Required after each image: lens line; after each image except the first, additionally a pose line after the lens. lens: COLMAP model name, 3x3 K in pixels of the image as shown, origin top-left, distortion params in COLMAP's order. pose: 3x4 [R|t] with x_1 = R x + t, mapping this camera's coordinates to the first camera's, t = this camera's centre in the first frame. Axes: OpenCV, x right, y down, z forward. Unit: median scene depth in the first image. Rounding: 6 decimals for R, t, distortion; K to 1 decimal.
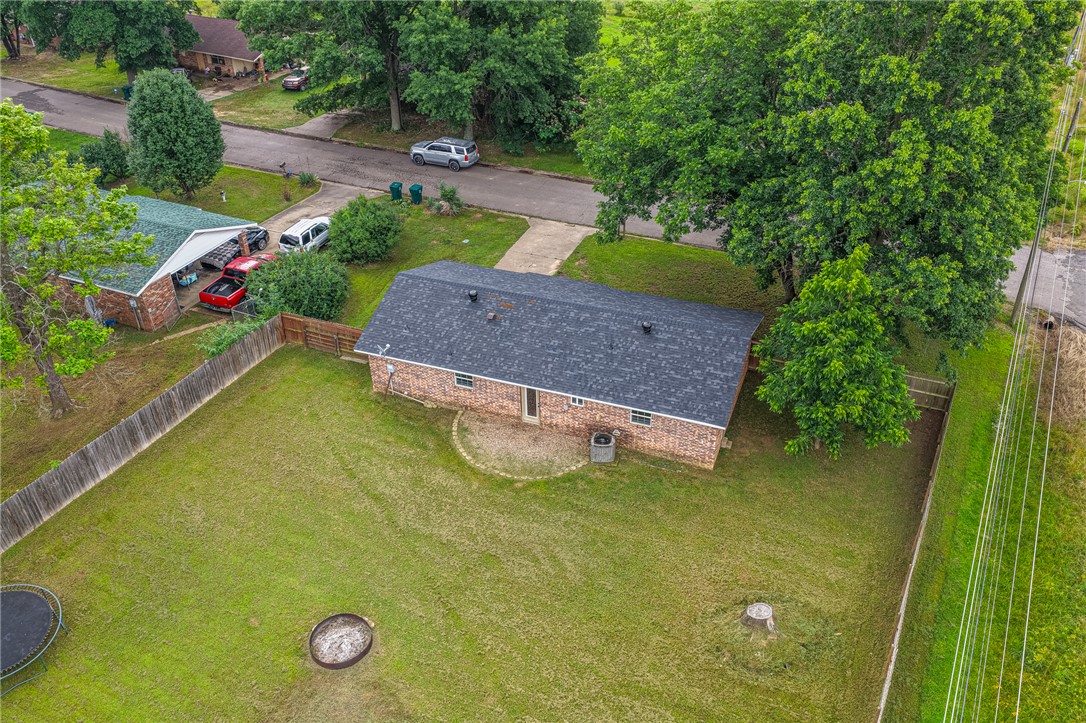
lens RADIAL K [[901.6, 0, 546.4], [0, 901.6, 366.2], [0, 0, 1]] dist [-0.013049, 0.034885]
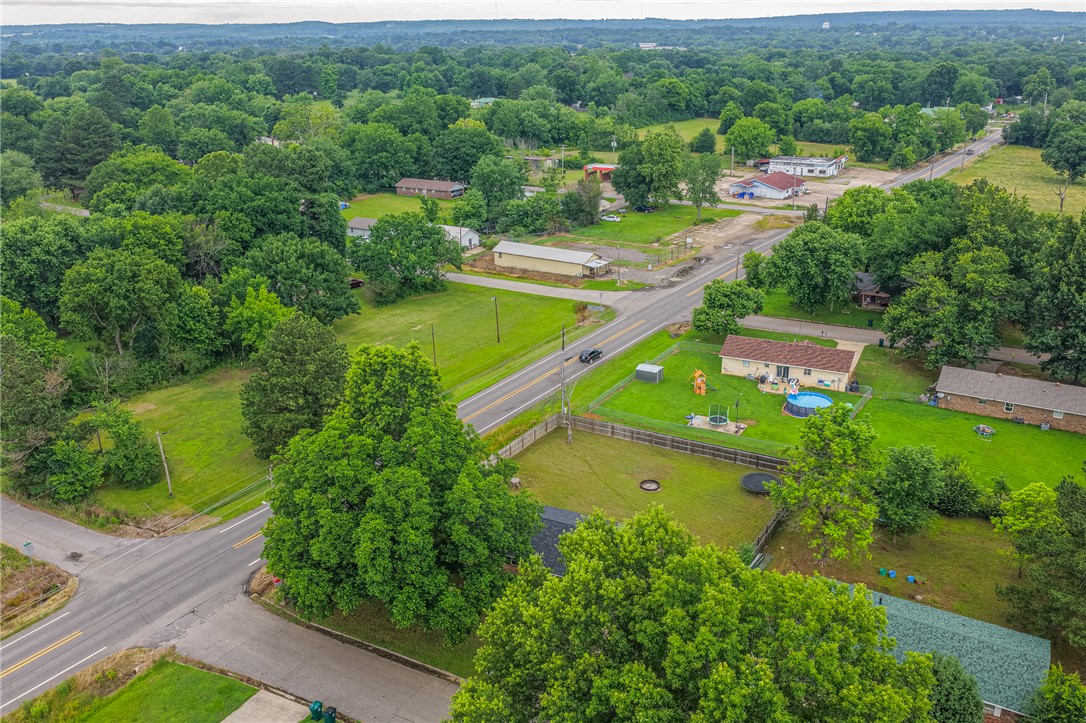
lens RADIAL K [[901.6, 0, 546.4], [0, 901.6, 366.1], [0, 0, 1]] dist [-0.013049, 0.034885]
pose [[-0.993916, -0.018427, 0.108592, -0.143119], [0.077271, 0.585929, 0.806670, -1.754729], [-0.078492, 0.810153, -0.580940, 1.768552]]
